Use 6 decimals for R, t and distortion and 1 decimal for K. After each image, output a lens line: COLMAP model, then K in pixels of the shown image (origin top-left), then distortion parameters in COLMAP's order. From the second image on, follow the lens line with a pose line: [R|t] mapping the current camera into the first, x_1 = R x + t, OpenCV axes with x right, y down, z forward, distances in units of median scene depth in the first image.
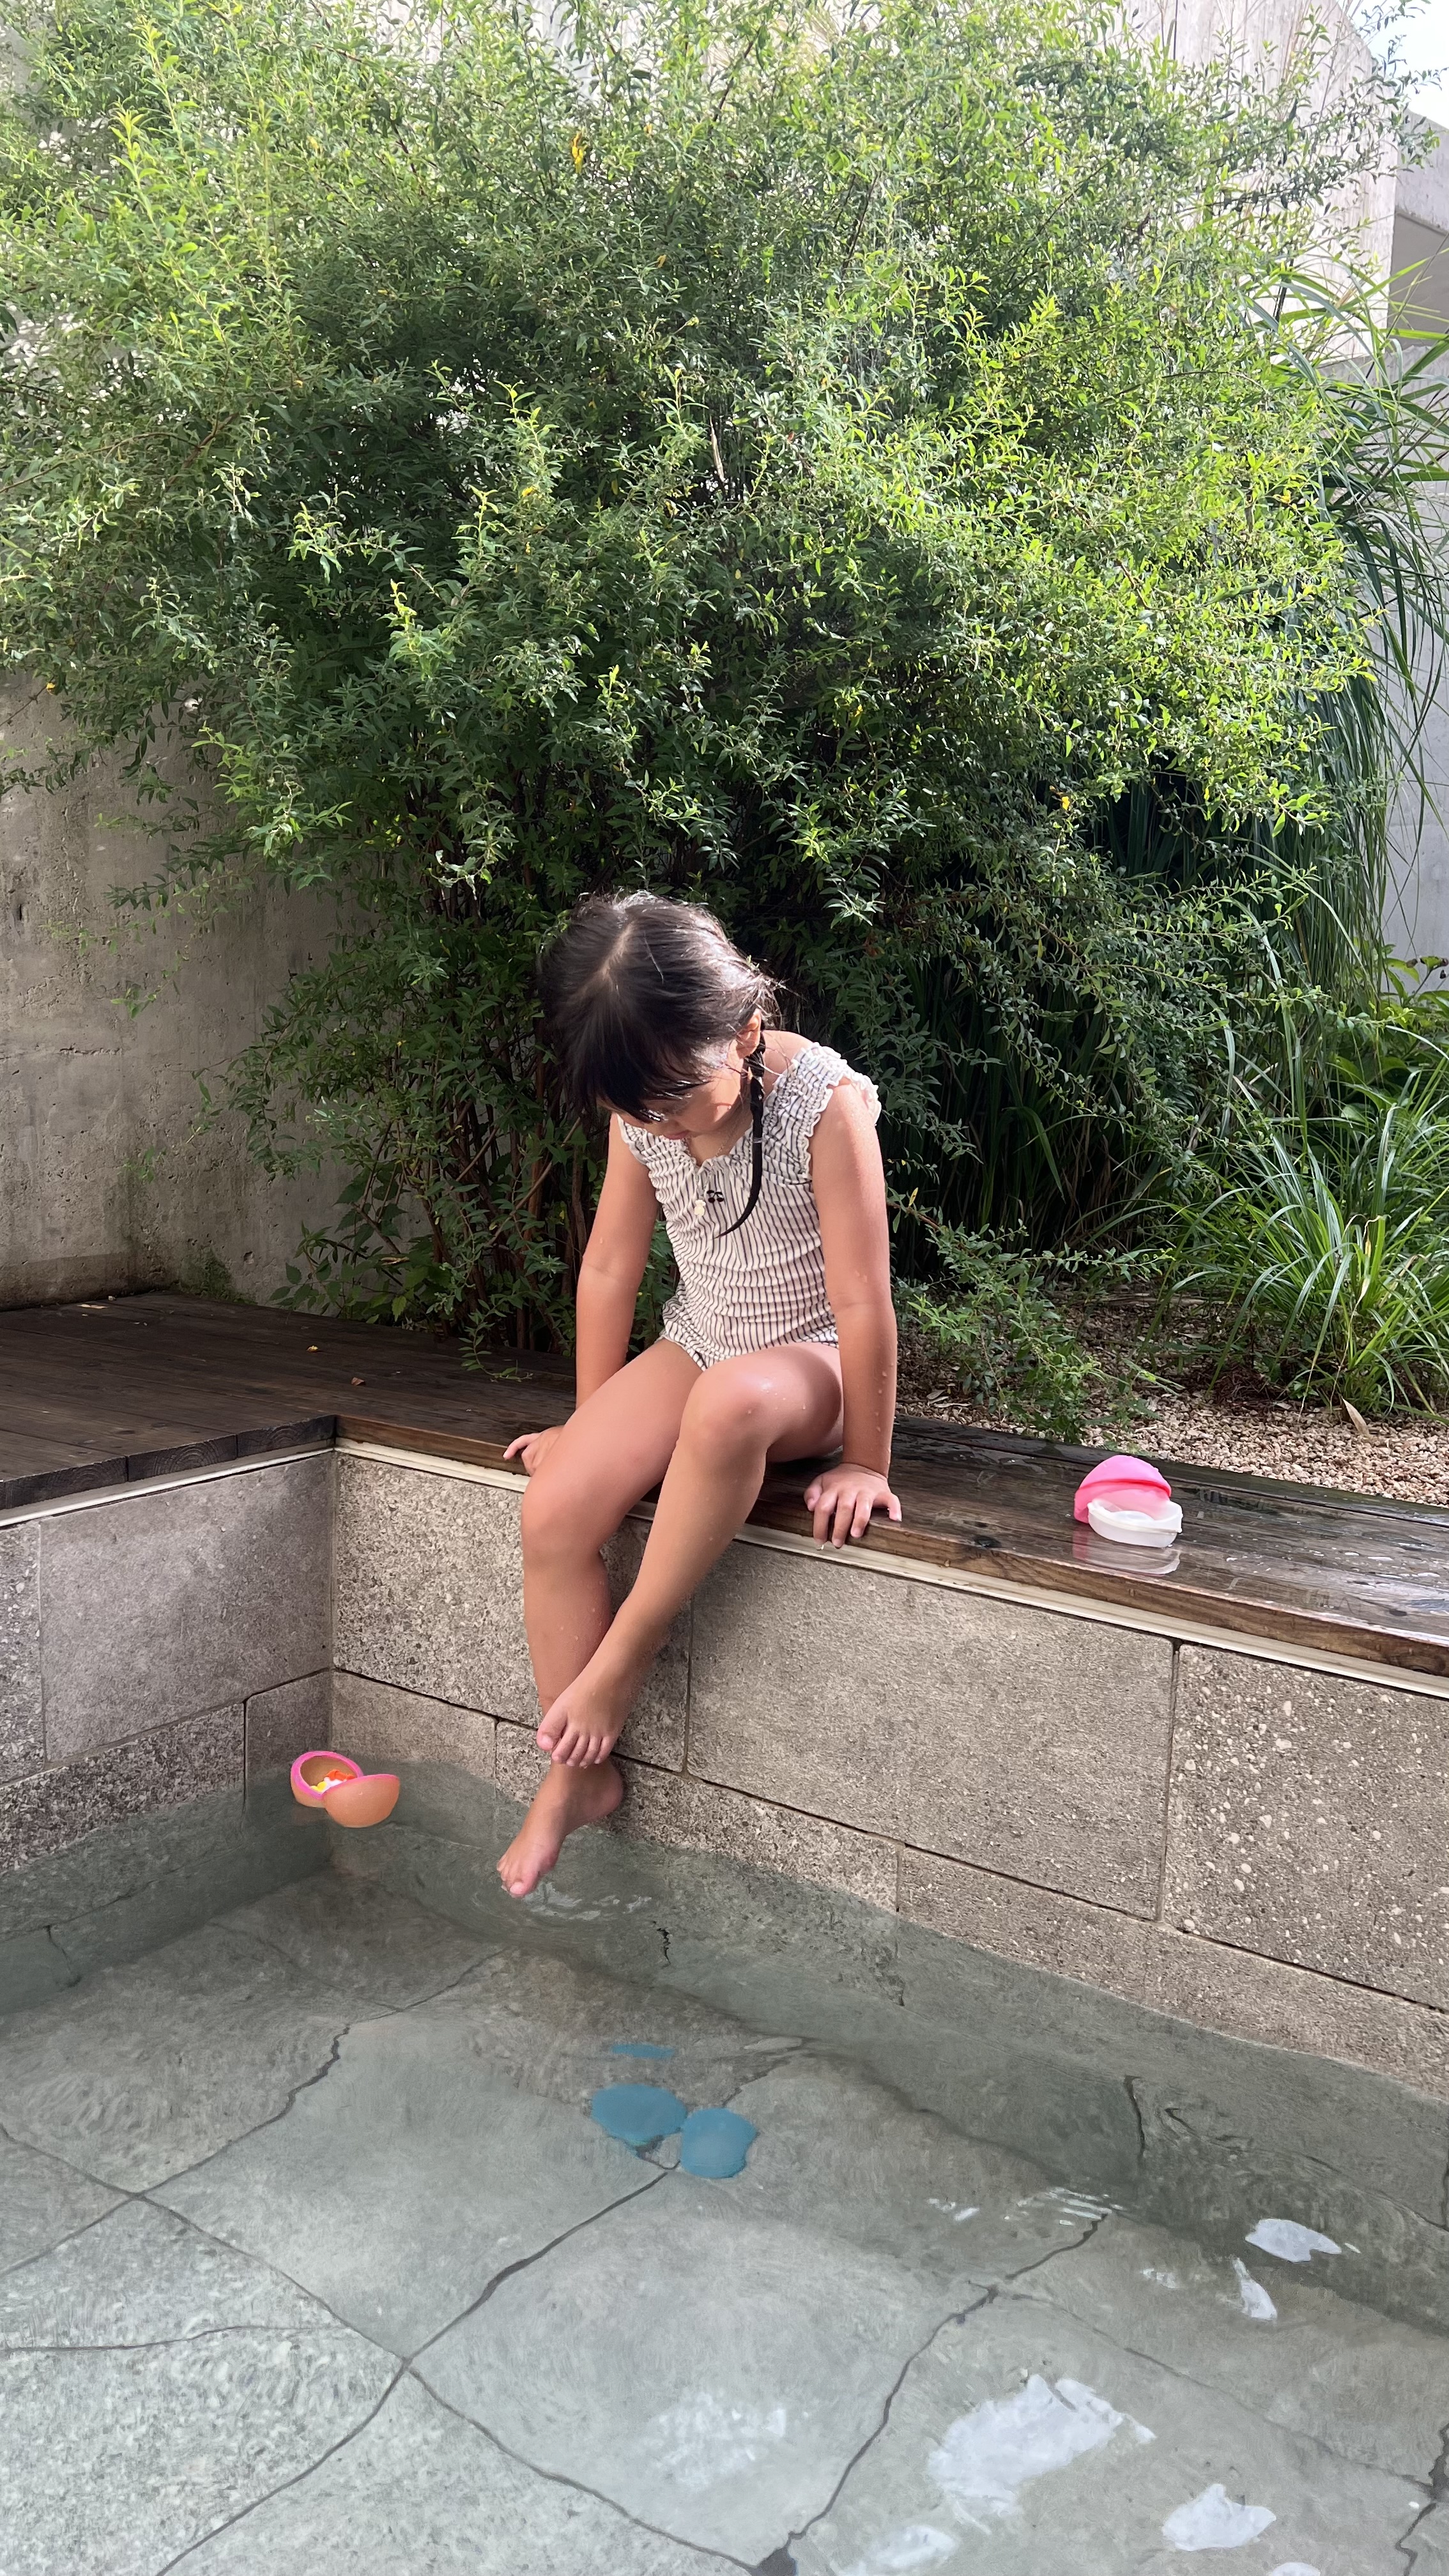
lens RADIAL K [[1944.0, 0, 748.7], [0, 1944.0, 1265.8], [0, 0, 1]] dist [0.109964, -0.299526]
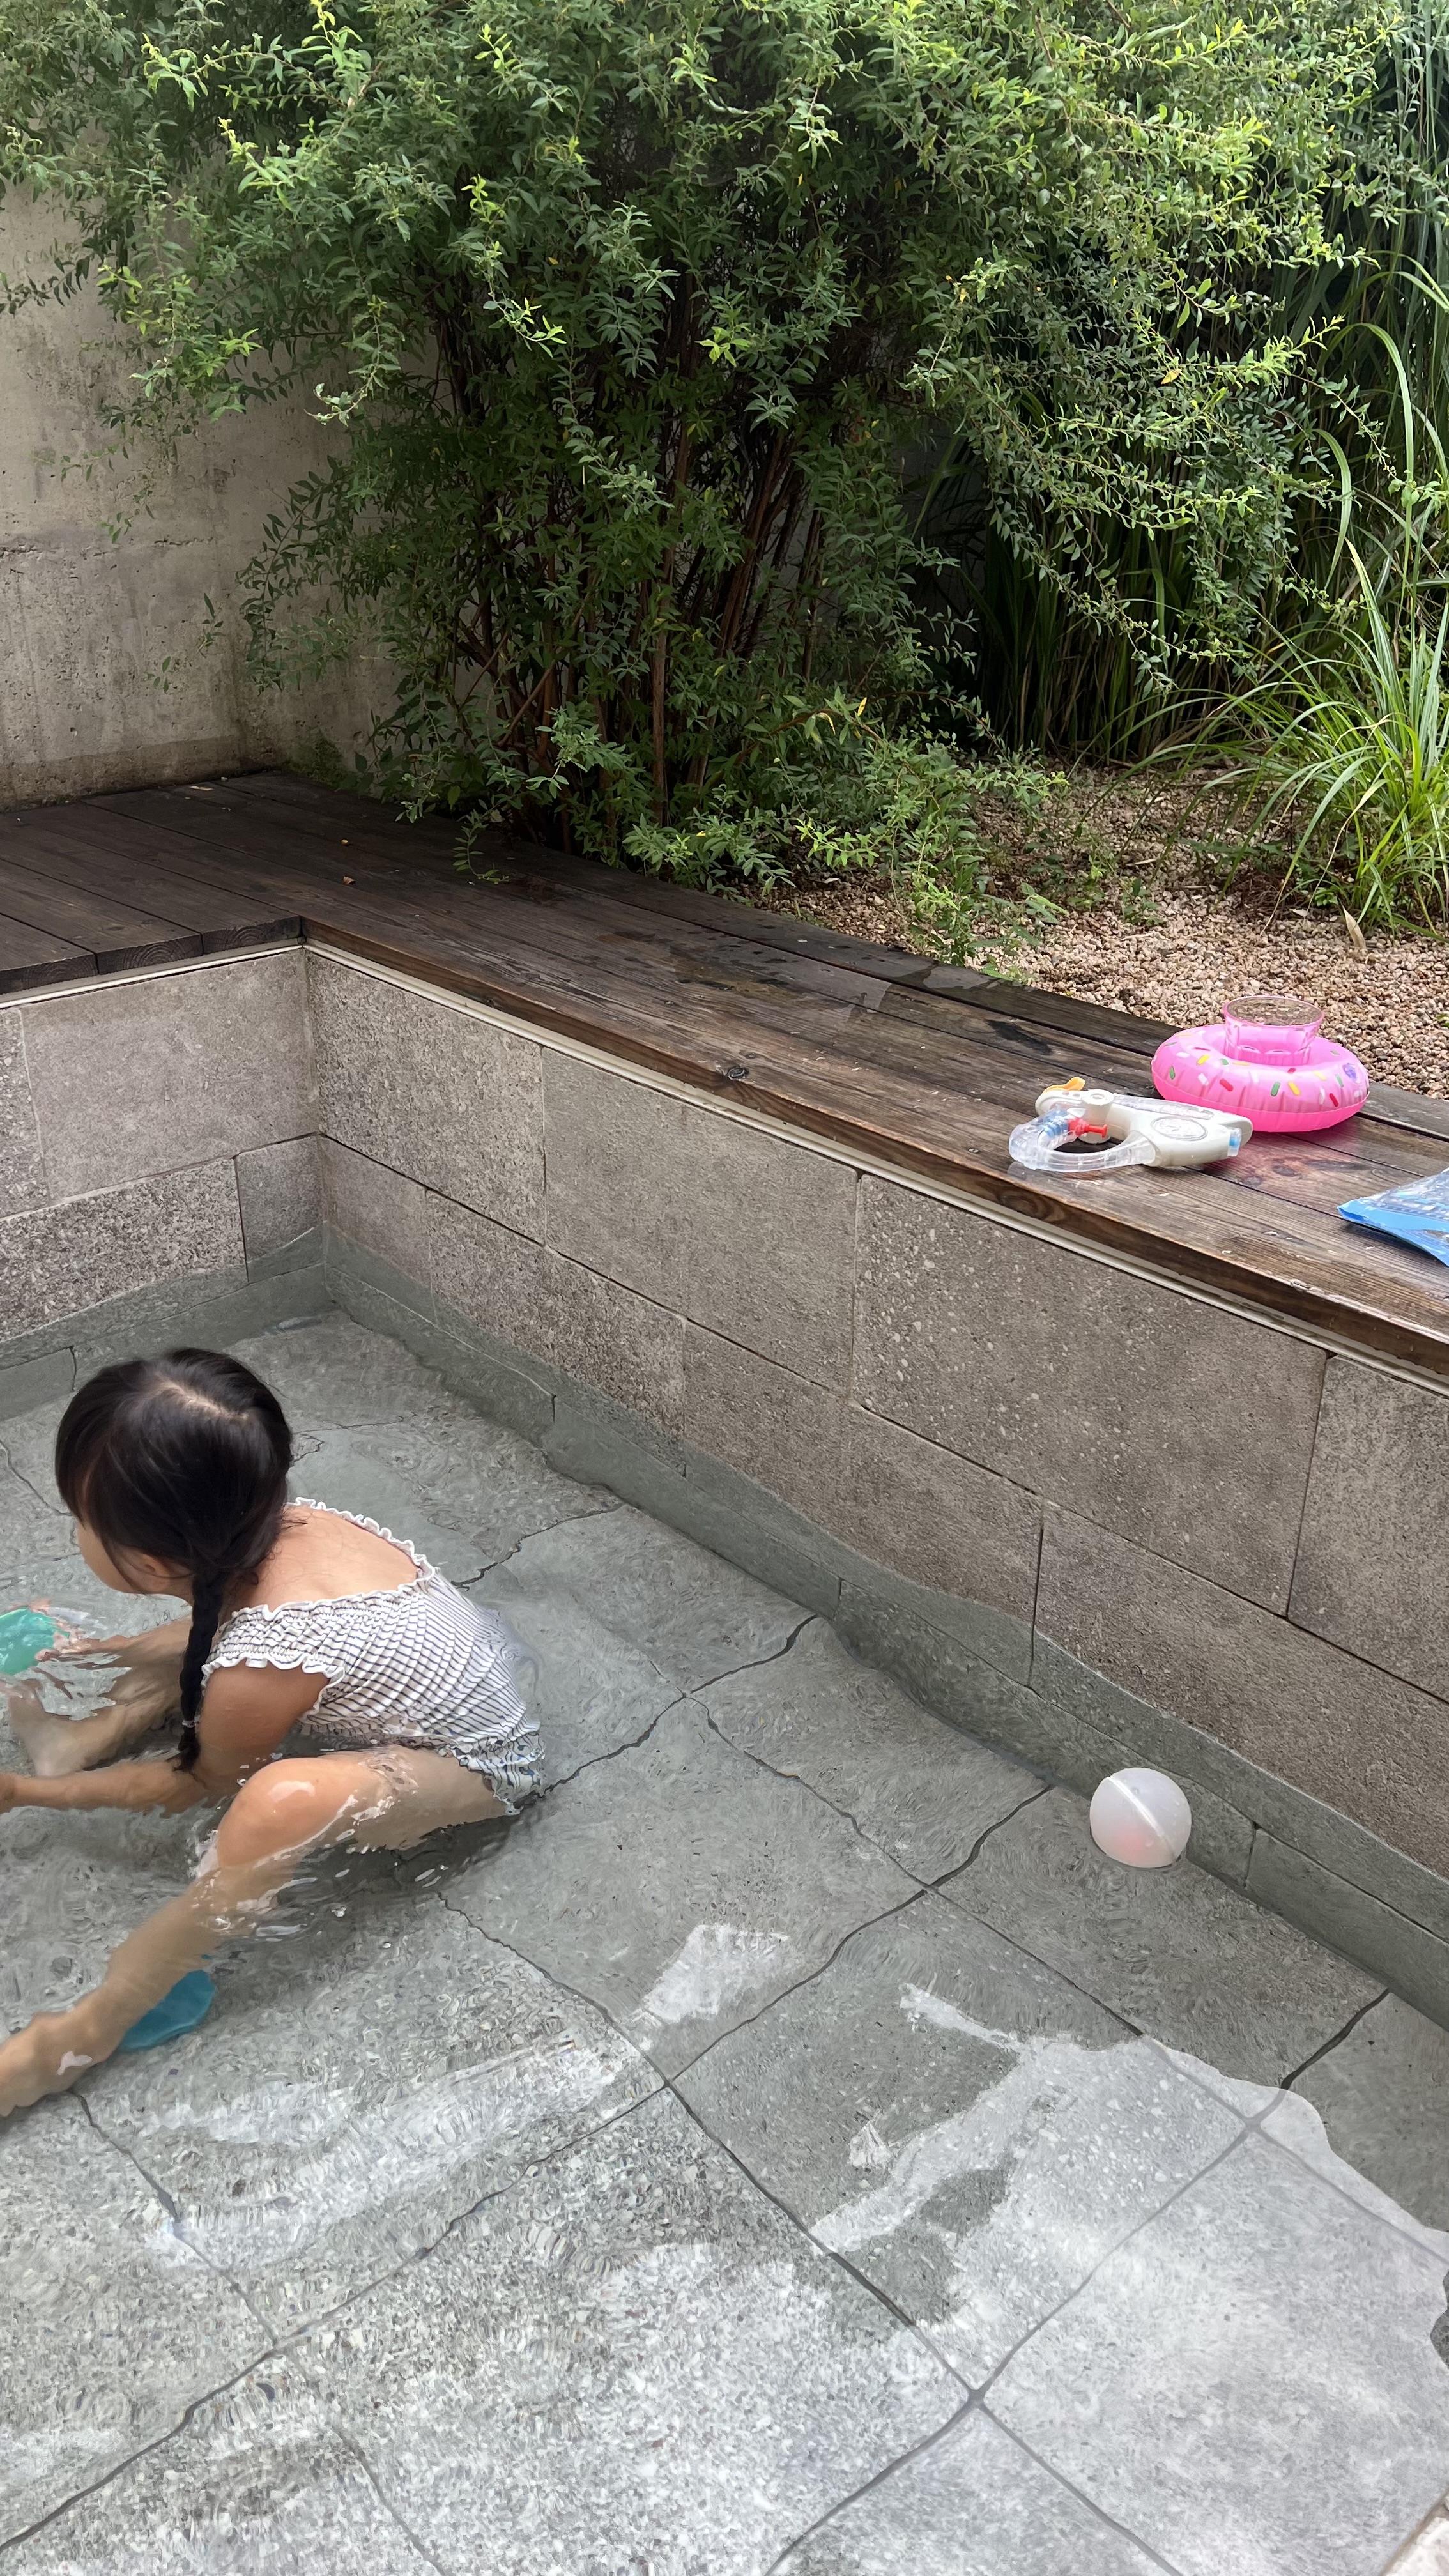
lens RADIAL K [[1963.7, 0, 724.5], [0, 1963.7, 1288.0], [0, 0, 1]] dist [0.101542, -0.252656]
pose [[0.972252, 0.074037, -0.221912, 0.315370], [-0.004241, 0.954021, 0.299708, -0.066577], [0.233899, -0.290451, 0.927863, -0.075644]]
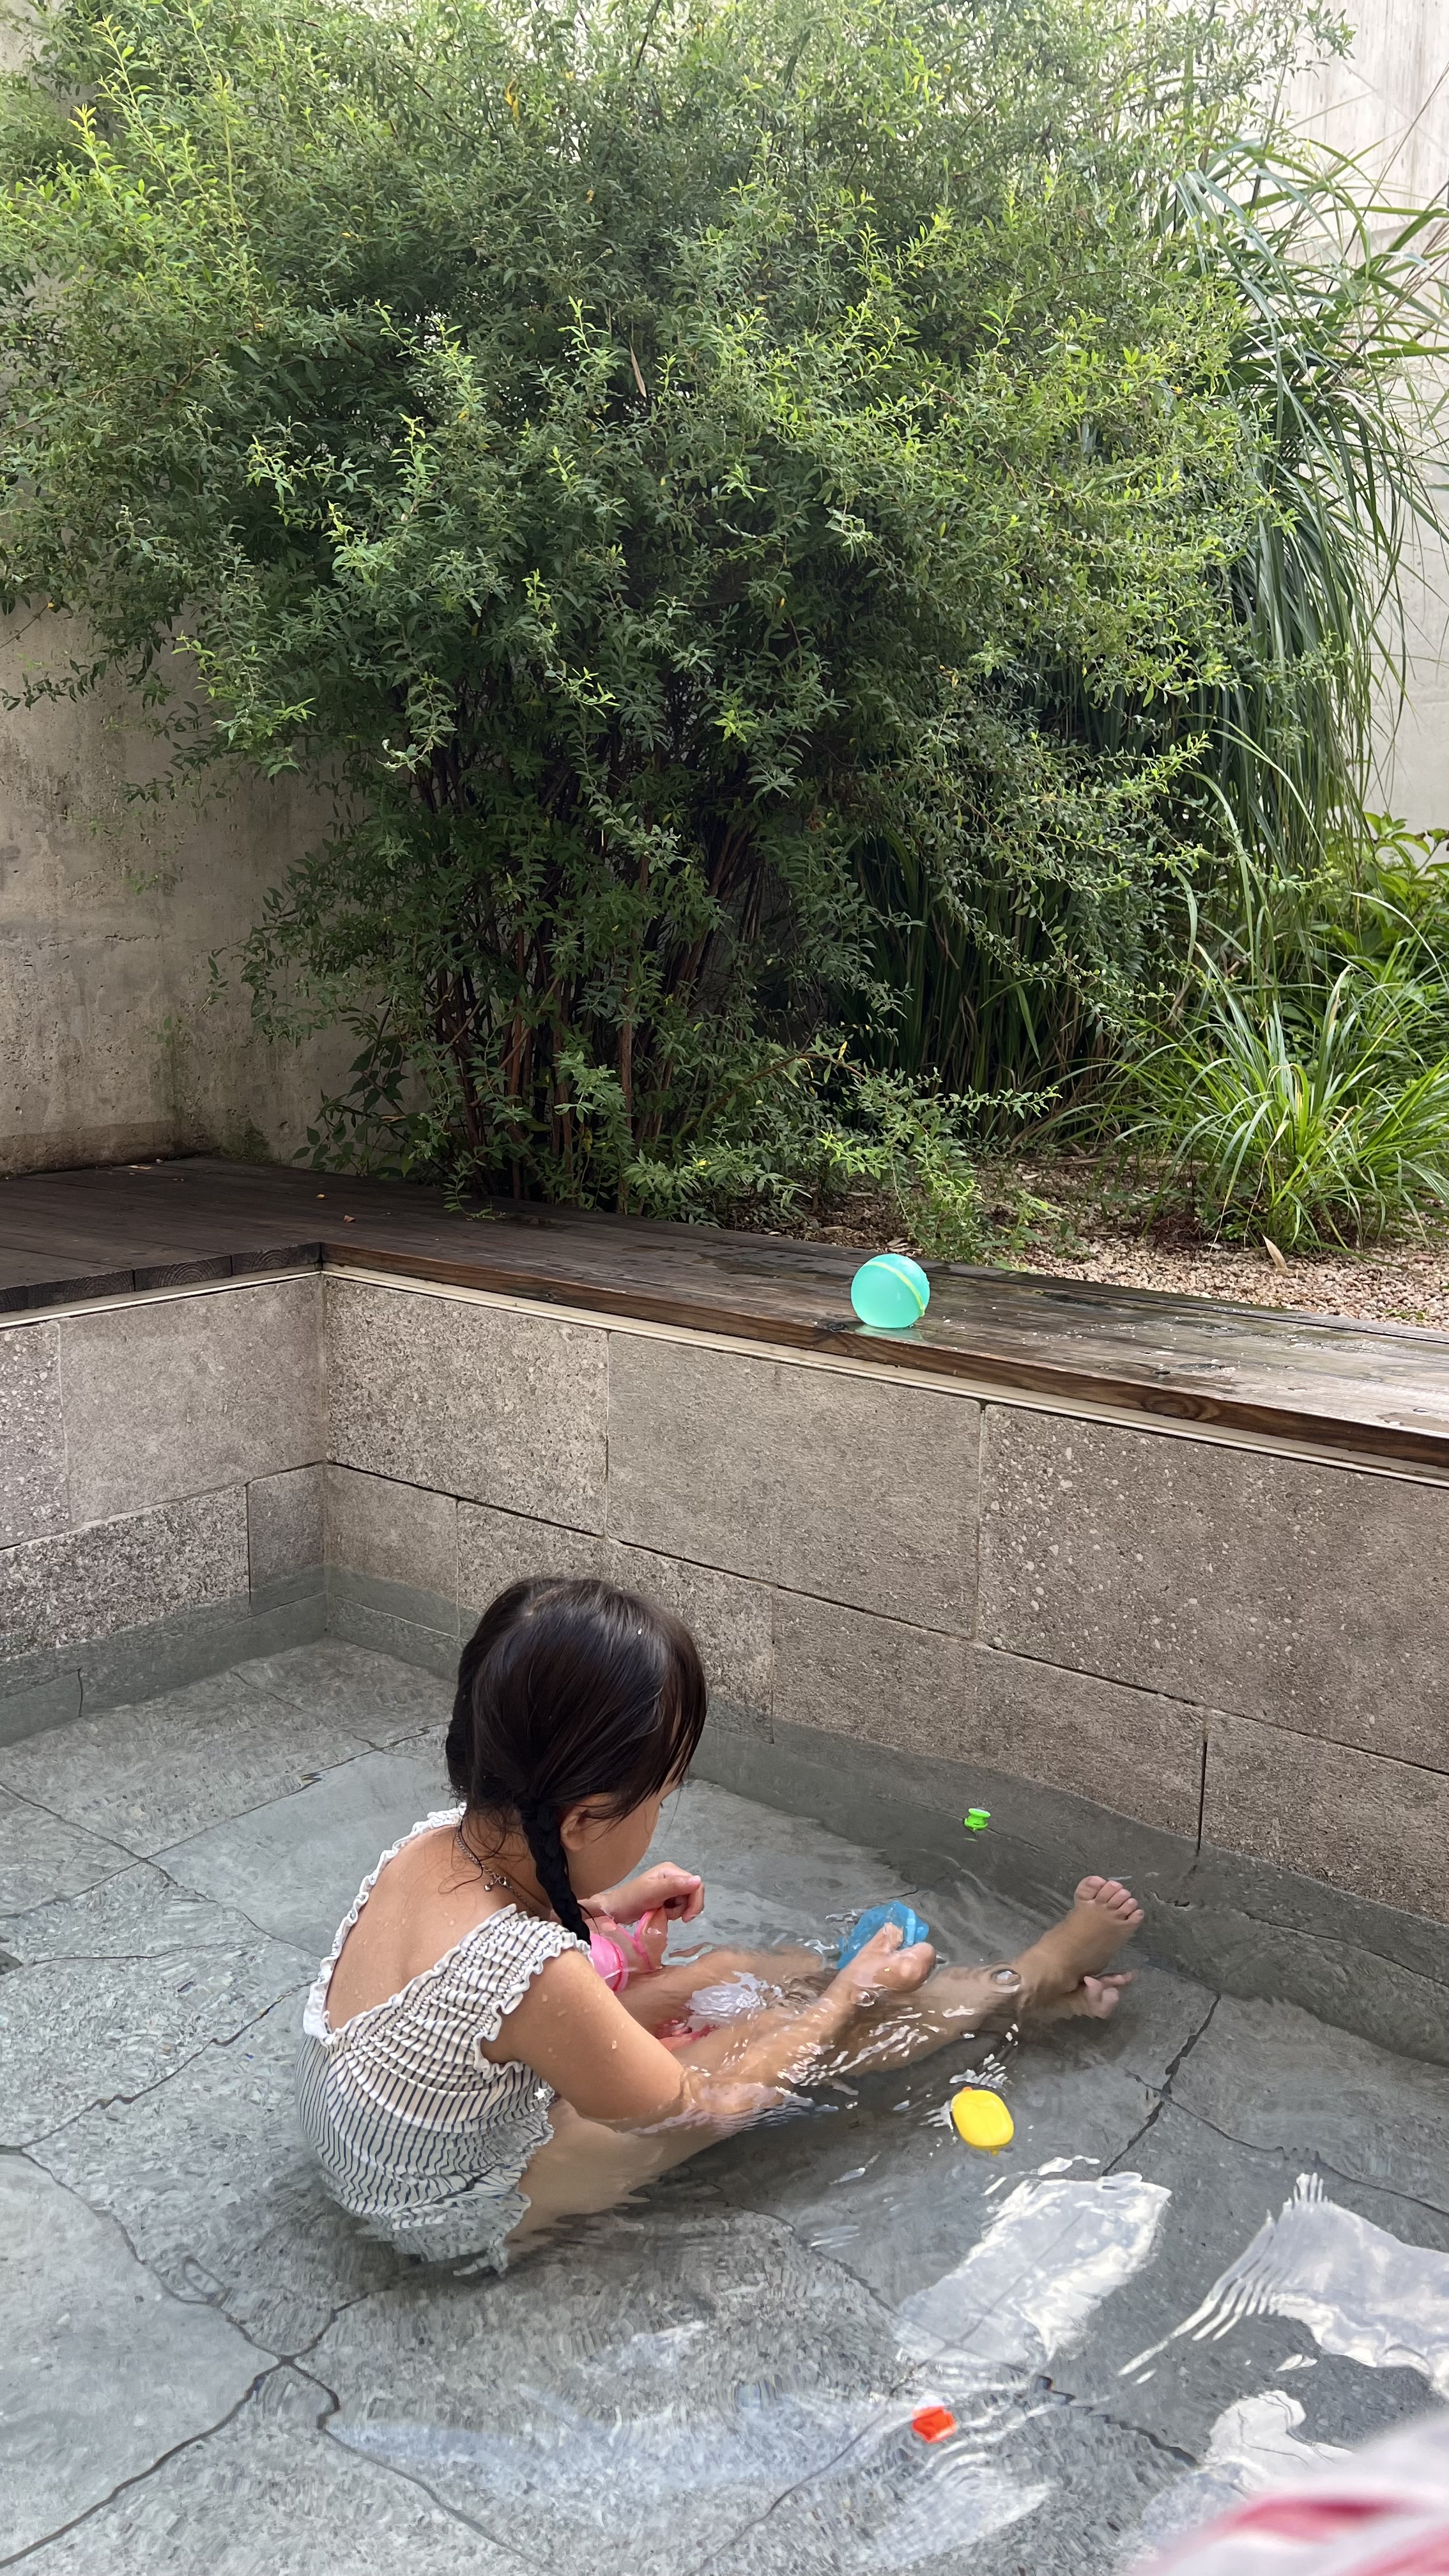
lens RADIAL K [[1963.7, 0, 724.5], [0, 1963.7, 1288.0], [0, 0, 1]] dist [0.101542, -0.252656]
pose [[0.996786, -0.006823, -0.079818, 0.124556], [0.011149, 0.998486, 0.053870, 0.045600], [0.079330, -0.054587, 0.995353, -0.146193]]
